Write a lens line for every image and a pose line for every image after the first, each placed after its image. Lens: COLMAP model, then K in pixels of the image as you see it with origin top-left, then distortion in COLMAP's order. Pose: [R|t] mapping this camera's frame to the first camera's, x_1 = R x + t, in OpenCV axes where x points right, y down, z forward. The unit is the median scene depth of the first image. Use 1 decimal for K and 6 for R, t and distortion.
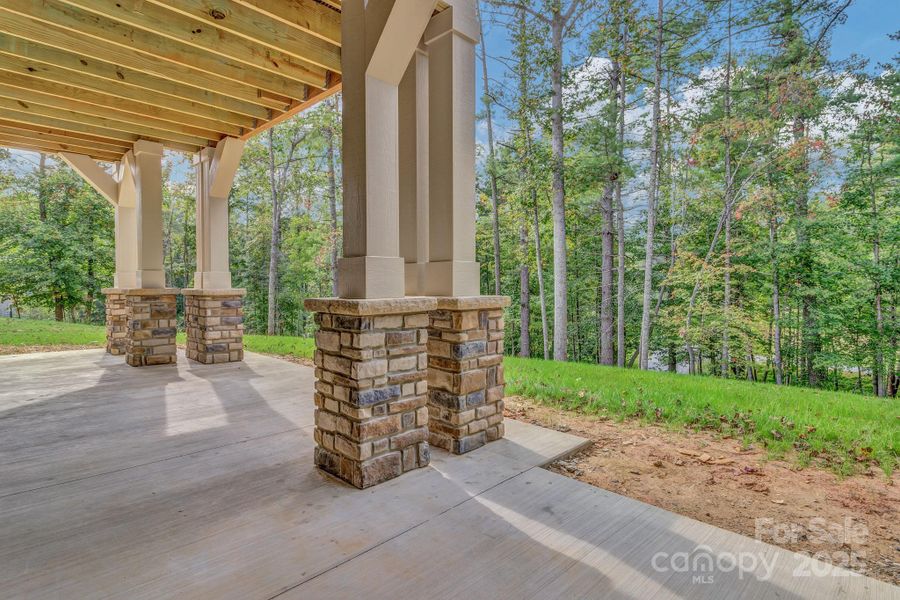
lens RADIAL K [[438.3, 0, 453.3], [0, 438.3, 292.9], [0, 0, 1]] dist [0.002803, 0.000082]
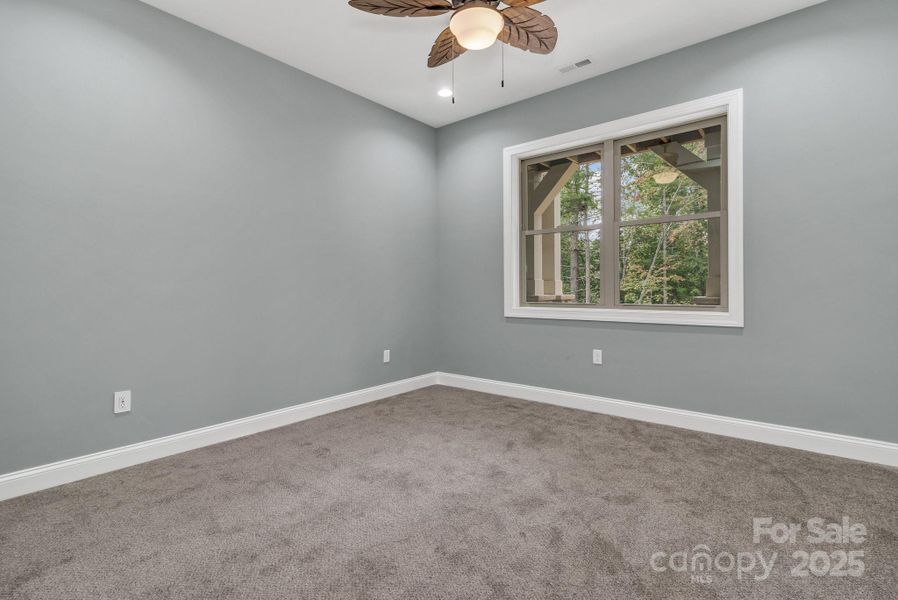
lens RADIAL K [[437.3, 0, 444.5], [0, 437.3, 296.0], [0, 0, 1]] dist [0.002803, 0.000082]
pose [[0.996377, -0.005426, 0.084869, -0.154427], [0.006071, 0.999955, -0.007341, 0.005386], [-0.084825, 0.007829, 0.996365, -0.264898]]
